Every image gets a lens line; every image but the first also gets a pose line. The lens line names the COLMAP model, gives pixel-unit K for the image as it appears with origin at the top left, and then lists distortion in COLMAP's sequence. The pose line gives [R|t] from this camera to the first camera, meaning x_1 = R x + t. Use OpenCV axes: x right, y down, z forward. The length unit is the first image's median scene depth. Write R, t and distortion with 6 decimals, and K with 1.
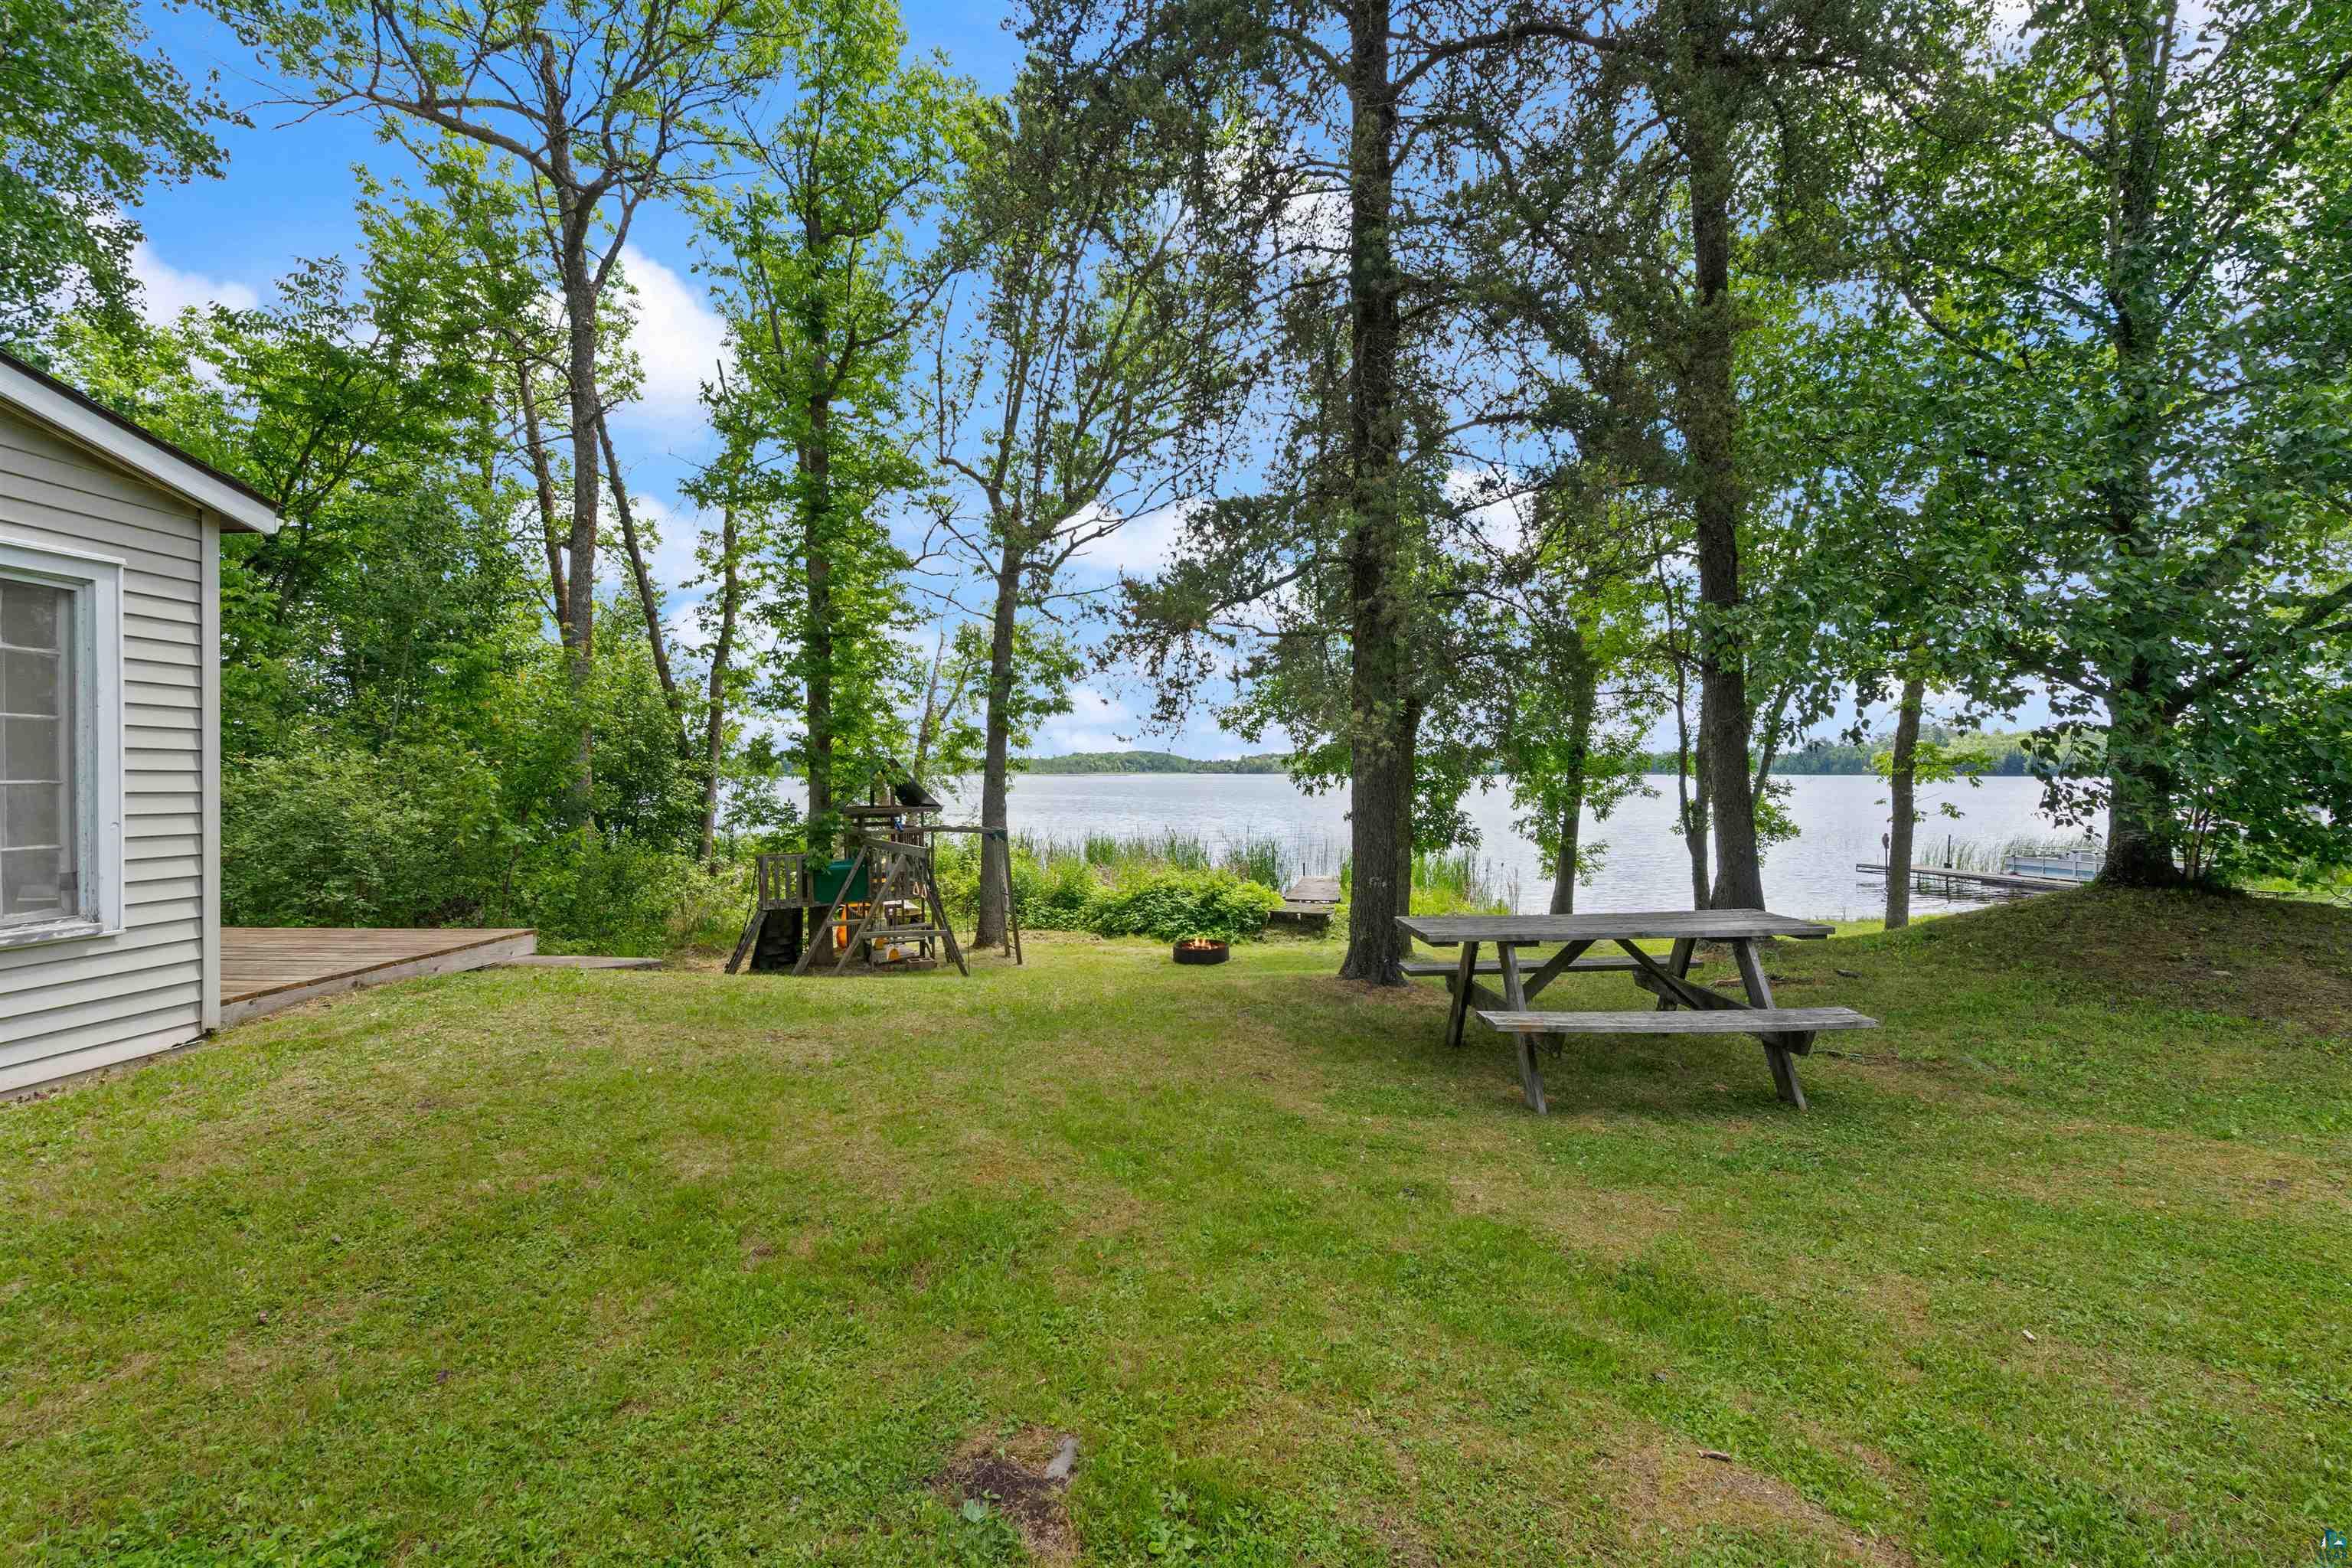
lens RADIAL K [[1066.7, 0, 1172.7], [0, 1066.7, 782.1], [0, 0, 1]] dist [-0.003569, 0.000138]
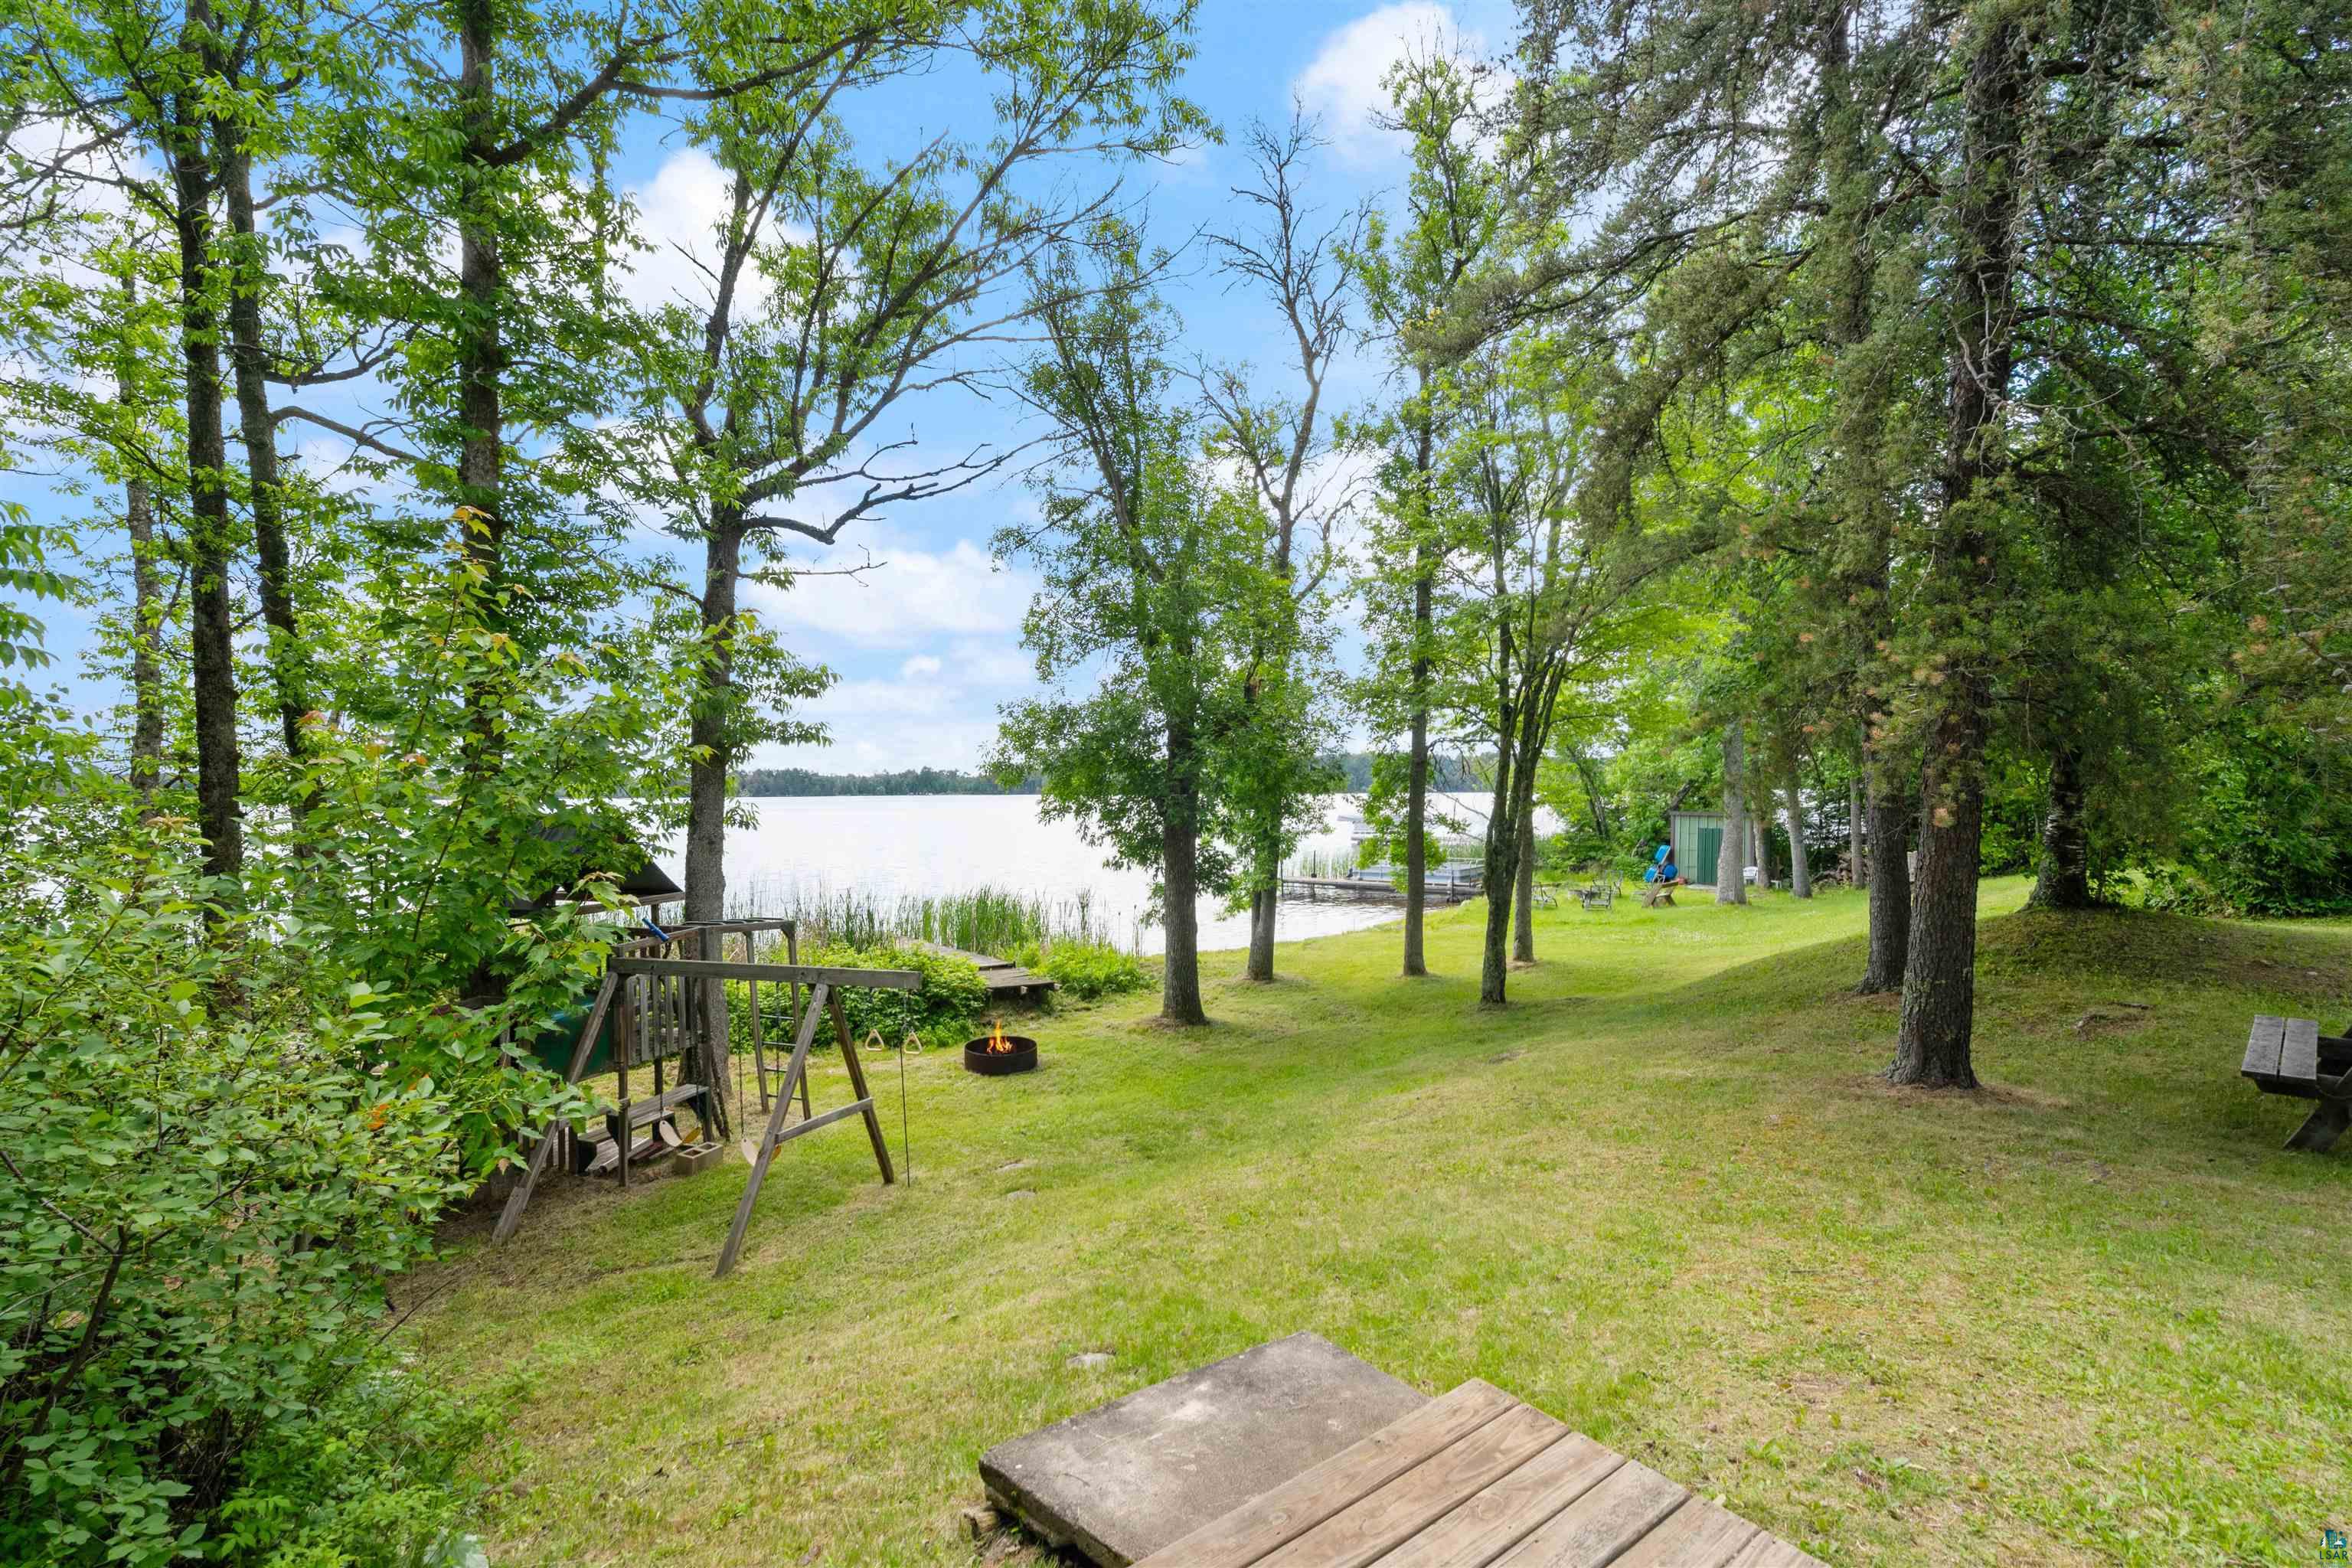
lens RADIAL K [[1066.7, 0, 1176.1], [0, 1066.7, 800.1], [0, 0, 1]] dist [-0.003569, 0.000138]
pose [[0.757066, -0.012213, 0.653224, -0.370797], [0.015322, 0.999882, 0.000937, -0.024124], [-0.653159, 0.009300, 0.757164, 0.316680]]
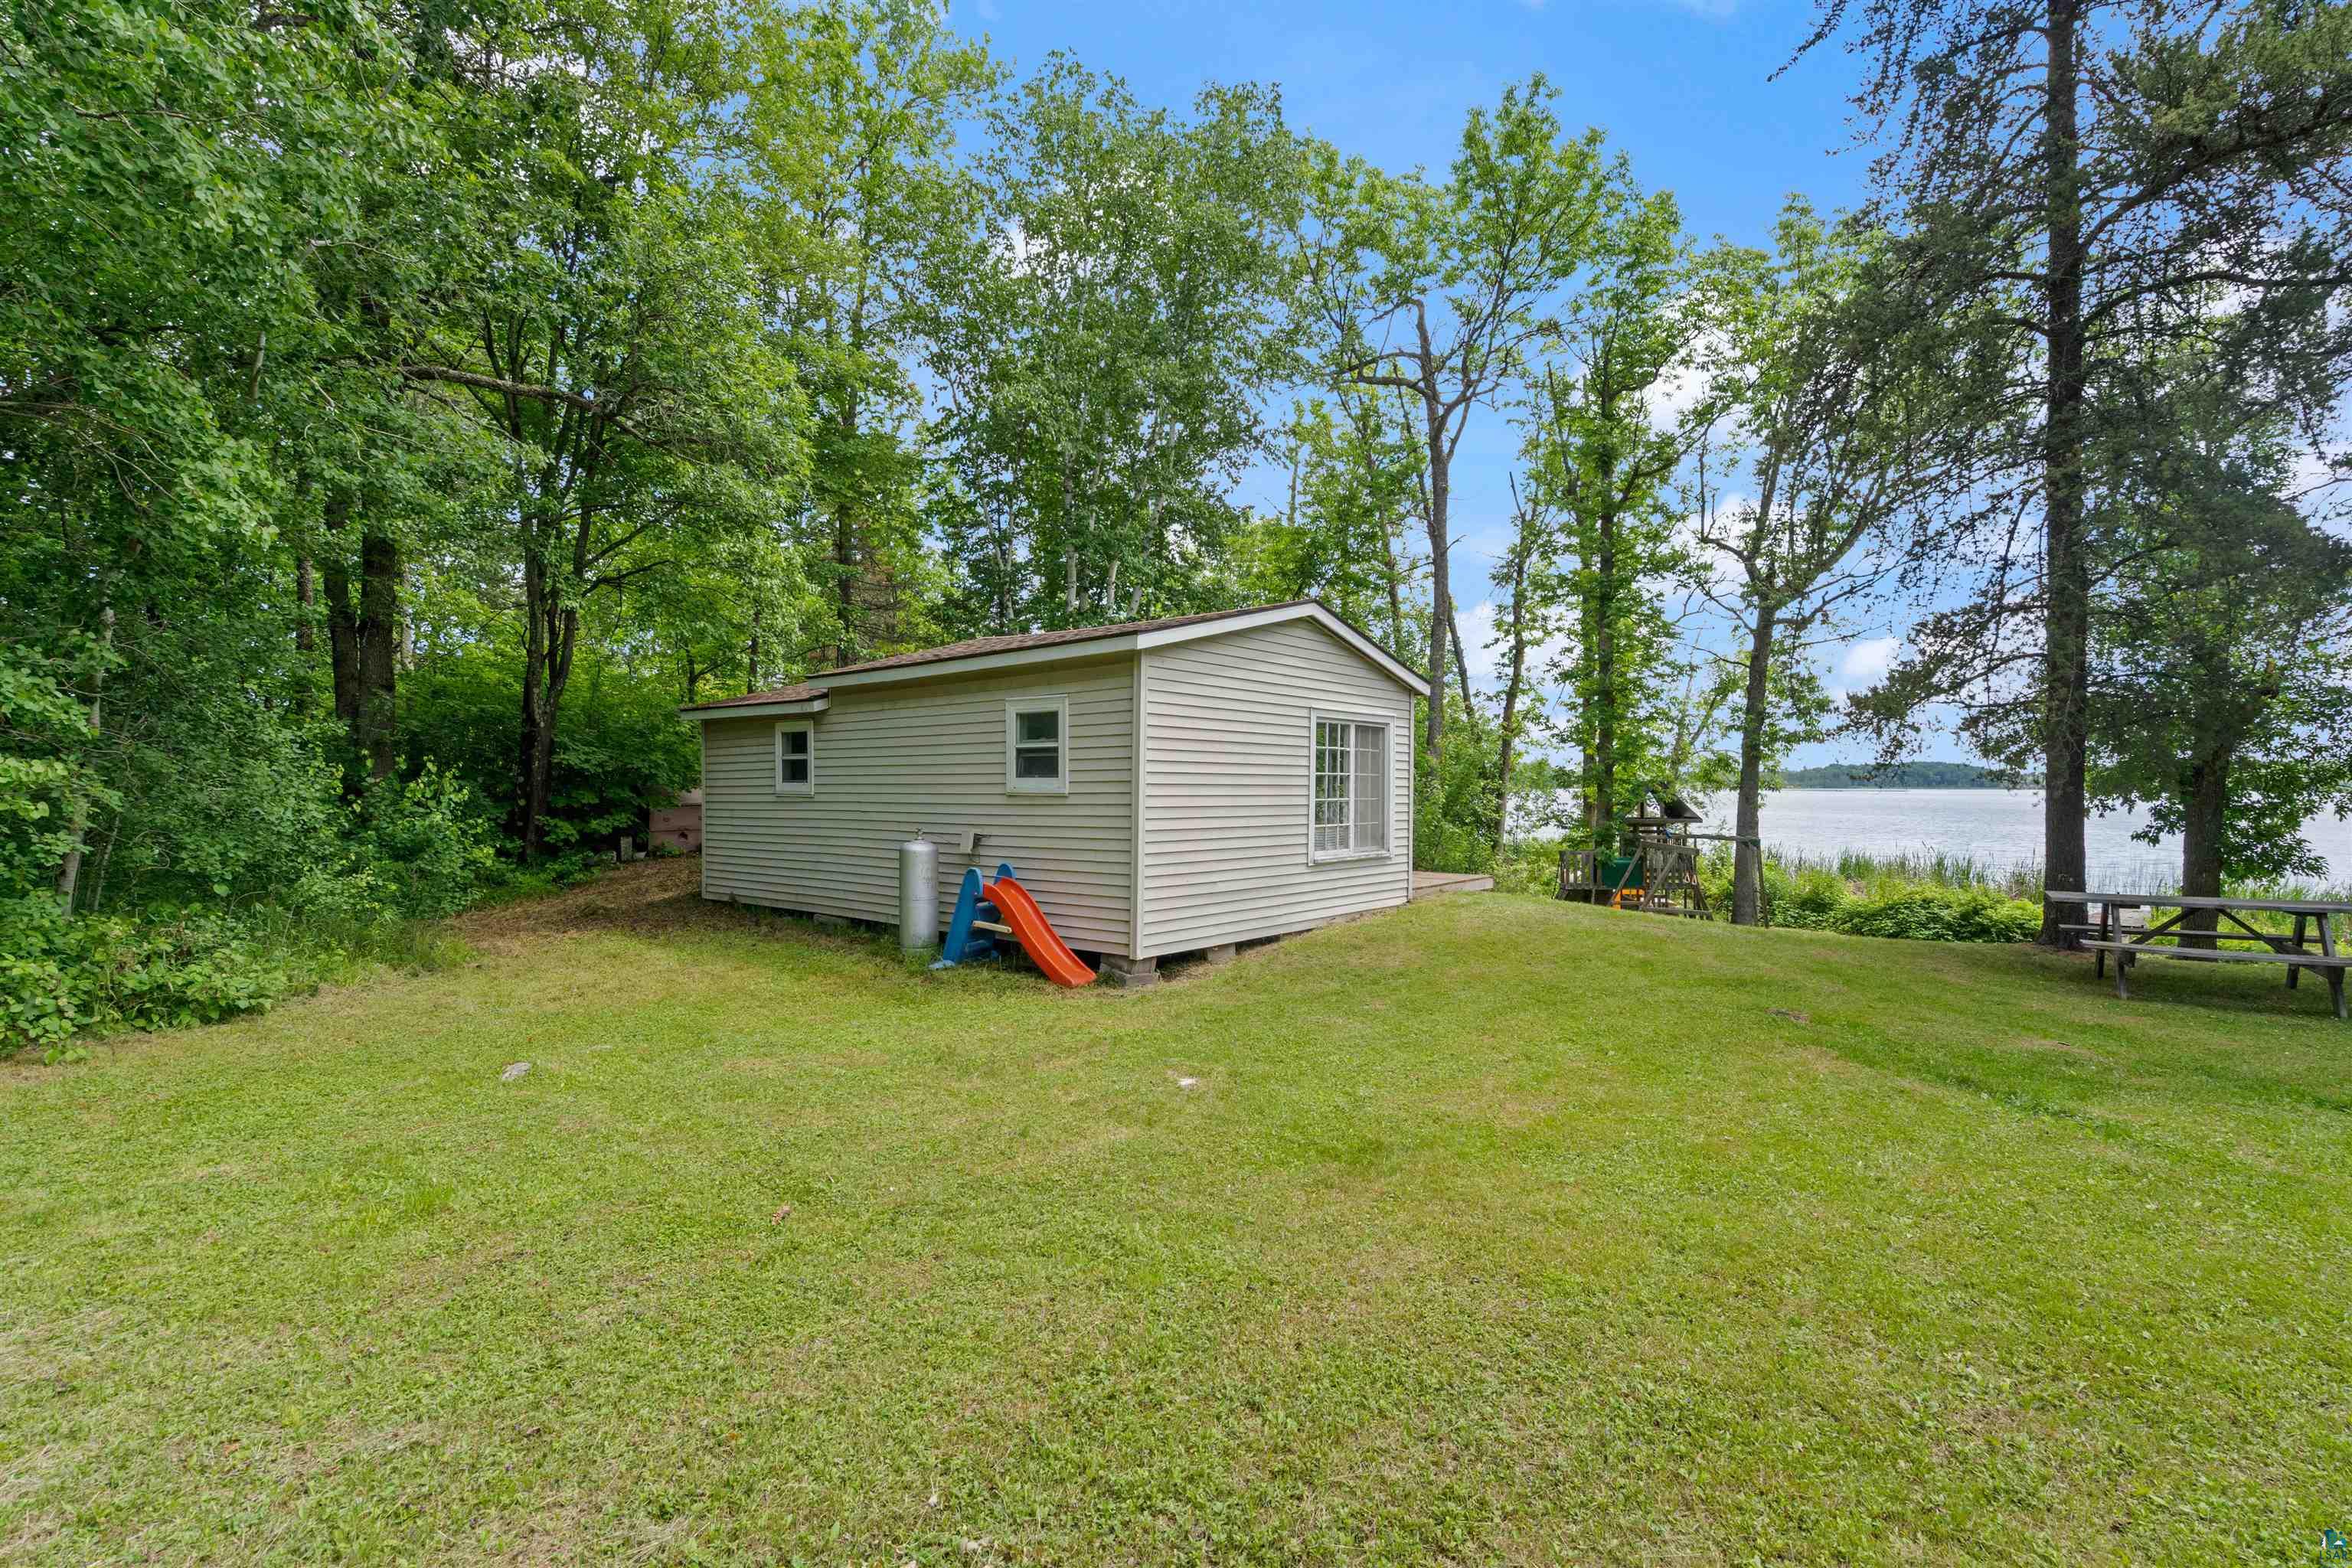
lens RADIAL K [[1066.7, 0, 1174.5], [0, 1066.7, 789.8], [0, 0, 1]] dist [-0.003569, 0.000138]
pose [[0.799132, 0.009058, -0.601087, 0.040606], [-0.011236, 0.999937, 0.000130, -0.004681], [0.601050, 0.006650, 0.799184, -0.363904]]
